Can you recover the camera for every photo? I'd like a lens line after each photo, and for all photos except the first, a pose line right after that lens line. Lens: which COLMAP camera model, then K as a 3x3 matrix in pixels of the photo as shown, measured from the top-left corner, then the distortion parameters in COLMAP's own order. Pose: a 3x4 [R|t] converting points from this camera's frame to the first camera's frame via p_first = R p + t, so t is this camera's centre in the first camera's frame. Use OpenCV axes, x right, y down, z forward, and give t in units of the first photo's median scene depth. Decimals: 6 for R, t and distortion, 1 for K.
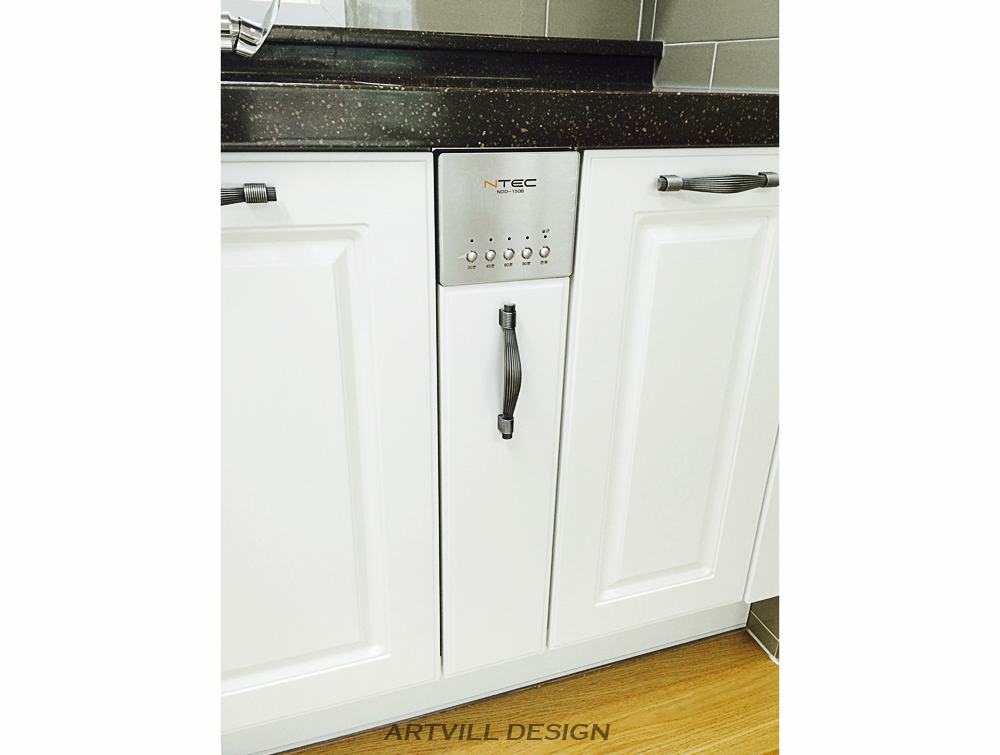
lens RADIAL K [[656.6, 0, 487.9], [0, 656.6, 390.3], [0, 0, 1]] dist [0.041944, -0.006652]
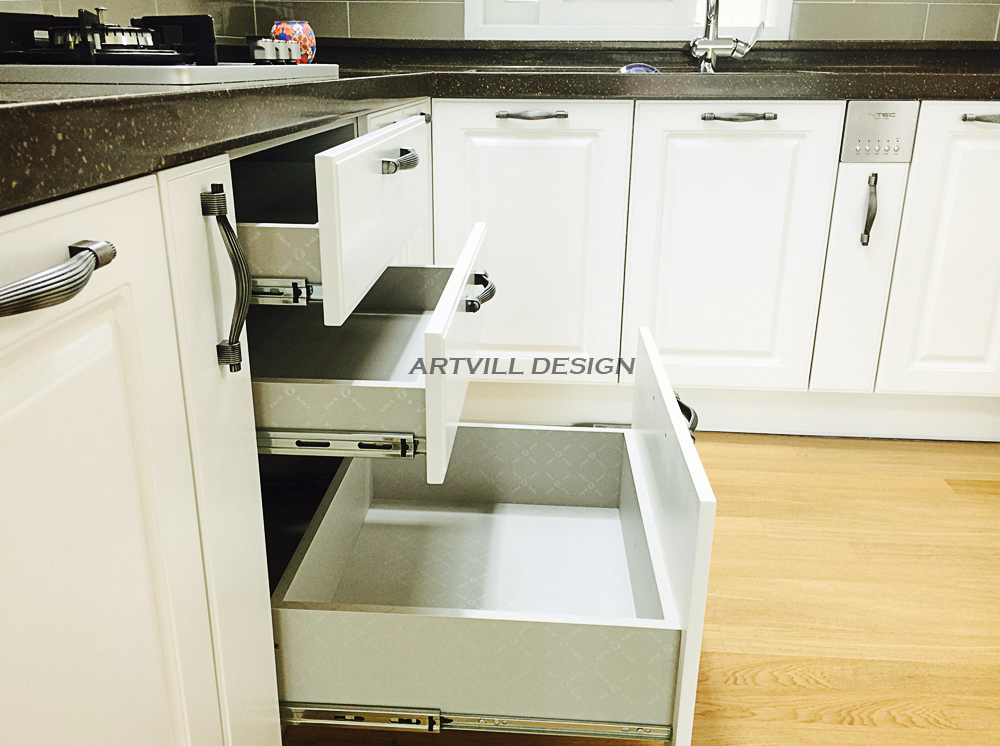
lens RADIAL K [[864.5, 0, 500.1], [0, 864.5, 374.5], [0, 0, 1]] dist [0.076044, -0.101441]
pose [[0.932014, 0.108347, -0.345849, -0.042439], [-0.138858, 0.988202, -0.064620, 0.793347], [0.334767, 0.108251, 0.936062, -1.801940]]
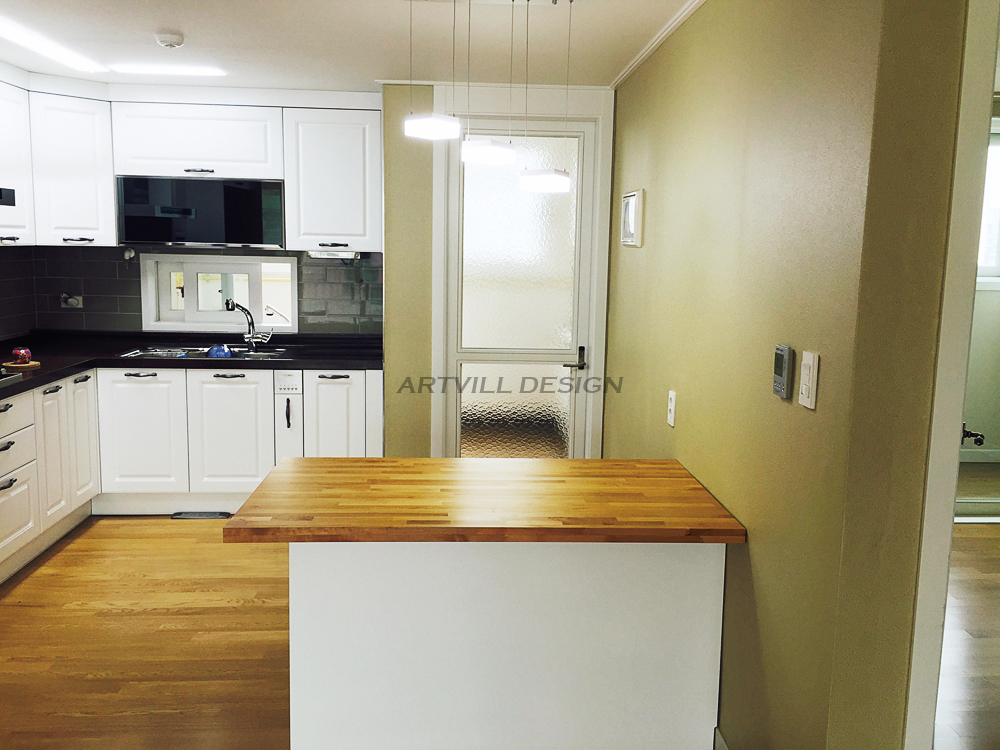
lens RADIAL K [[864.5, 0, 500.9], [0, 864.5, 364.6], [0, 0, 1]] dist [0.076044, -0.101441]
pose [[0.964490, 0.034992, -0.261793, 3.138710], [-0.109220, 0.955308, -0.274697, 1.193711], [0.240481, 0.293536, 0.925206, -4.542404]]
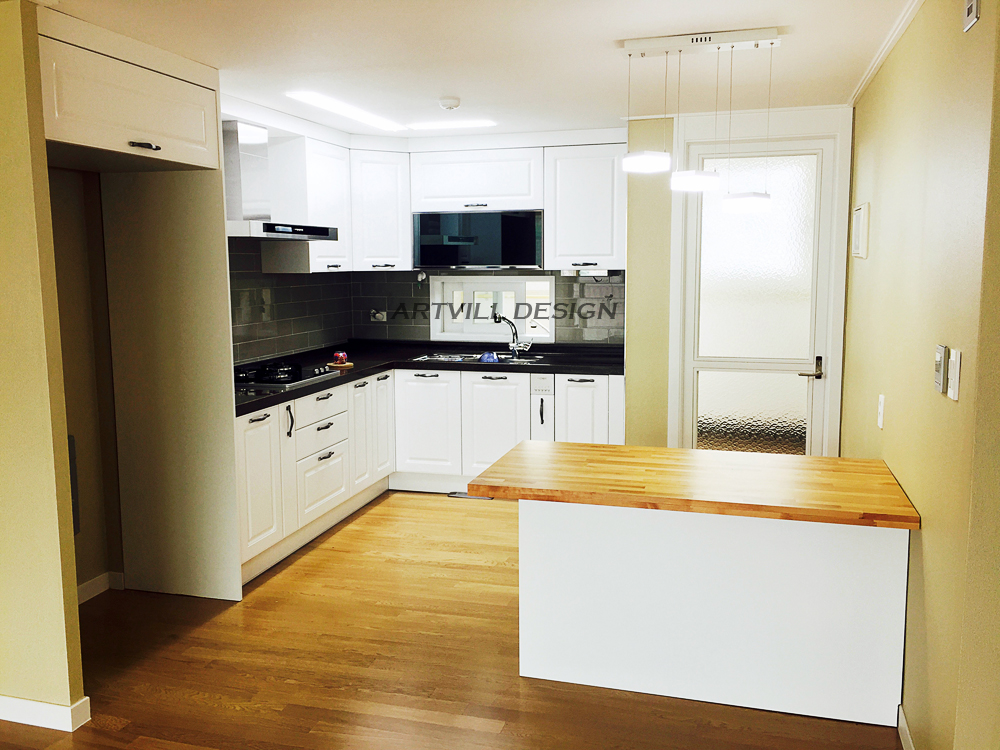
lens RADIAL K [[864.5, 0, 496.0], [0, 864.5, 368.5], [0, 0, 1]] dist [0.076044, -0.101441]
pose [[0.825758, 0.044746, -0.562247, 3.745822], [-0.212553, 0.948042, -0.236722, 1.423902], [0.522441, 0.314982, 0.792364, -5.024854]]
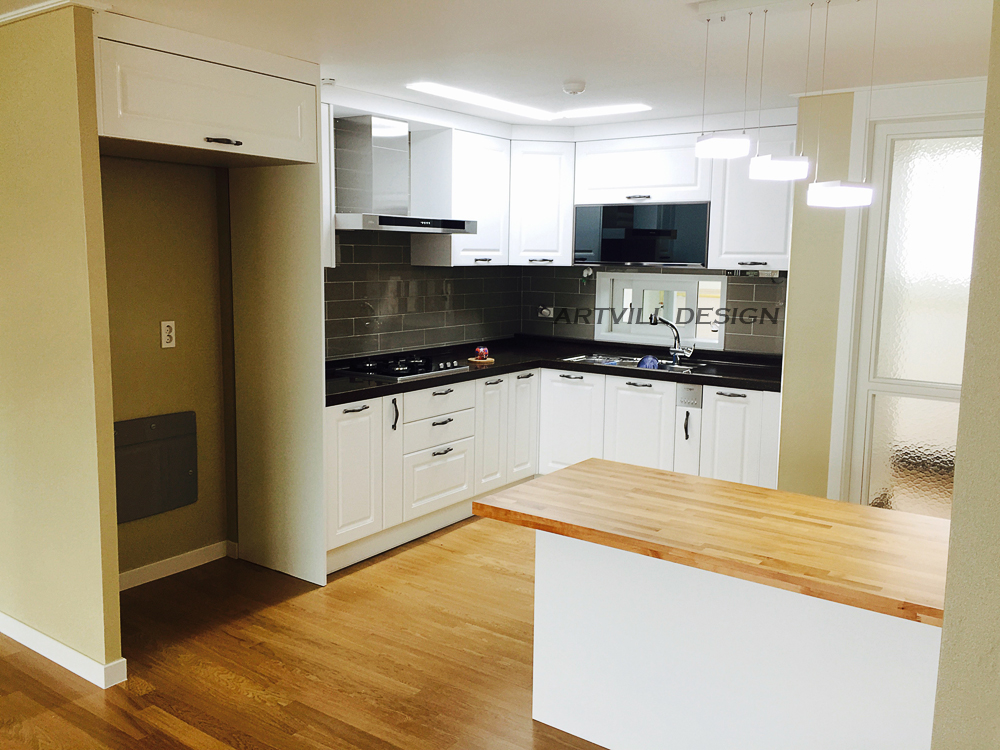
lens RADIAL K [[864.5, 0, 495.1], [0, 864.5, 366.0], [0, 0, 1]] dist [0.076044, -0.101441]
pose [[0.583407, 0.095371, -0.806561, 4.399557], [-0.338581, 0.931232, -0.134792, 0.924752], [0.738240, 0.351725, 0.575579, -3.977027]]
